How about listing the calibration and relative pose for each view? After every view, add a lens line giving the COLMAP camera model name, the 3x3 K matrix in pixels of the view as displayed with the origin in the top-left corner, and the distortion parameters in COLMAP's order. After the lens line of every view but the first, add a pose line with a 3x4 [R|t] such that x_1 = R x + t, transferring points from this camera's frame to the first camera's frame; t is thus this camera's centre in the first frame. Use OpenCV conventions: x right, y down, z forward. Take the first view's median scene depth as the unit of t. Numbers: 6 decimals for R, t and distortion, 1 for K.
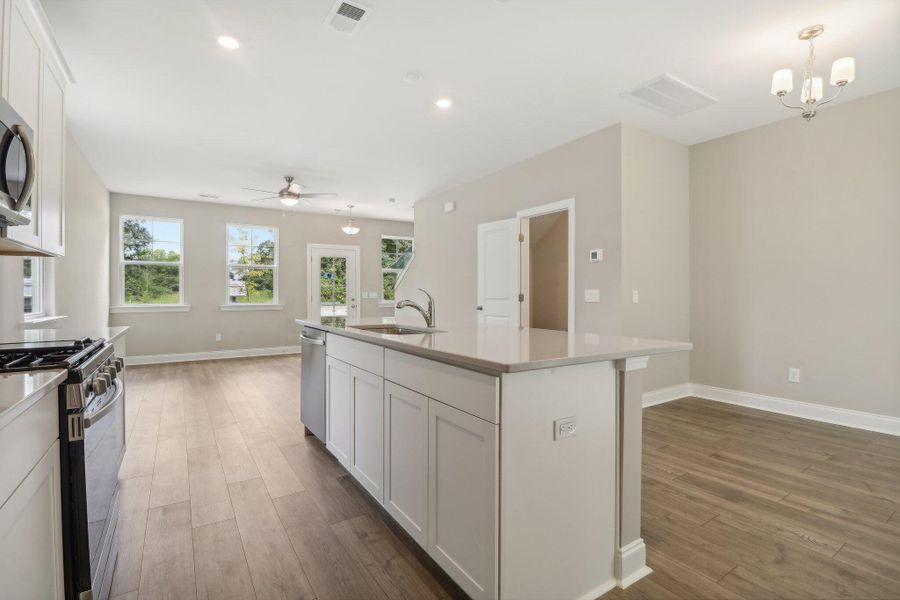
lens RADIAL K [[439.7, 0, 450.0], [0, 439.7, 296.0], [0, 0, 1]] dist [-0.006448, -0.000458]
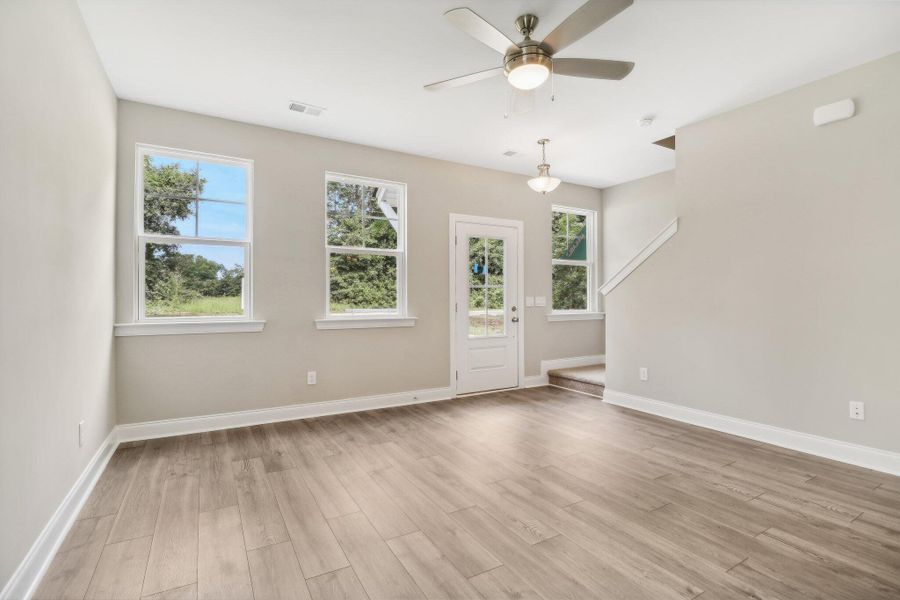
lens RADIAL K [[439.7, 0, 457.4], [0, 439.7, 299.7], [0, 0, 1]] dist [-0.006448, -0.000458]
pose [[0.999438, 0.003806, -0.033317, -0.293890], [-0.003935, 0.999985, -0.003808, -0.001750], [0.033302, 0.003937, 0.999438, 0.408656]]
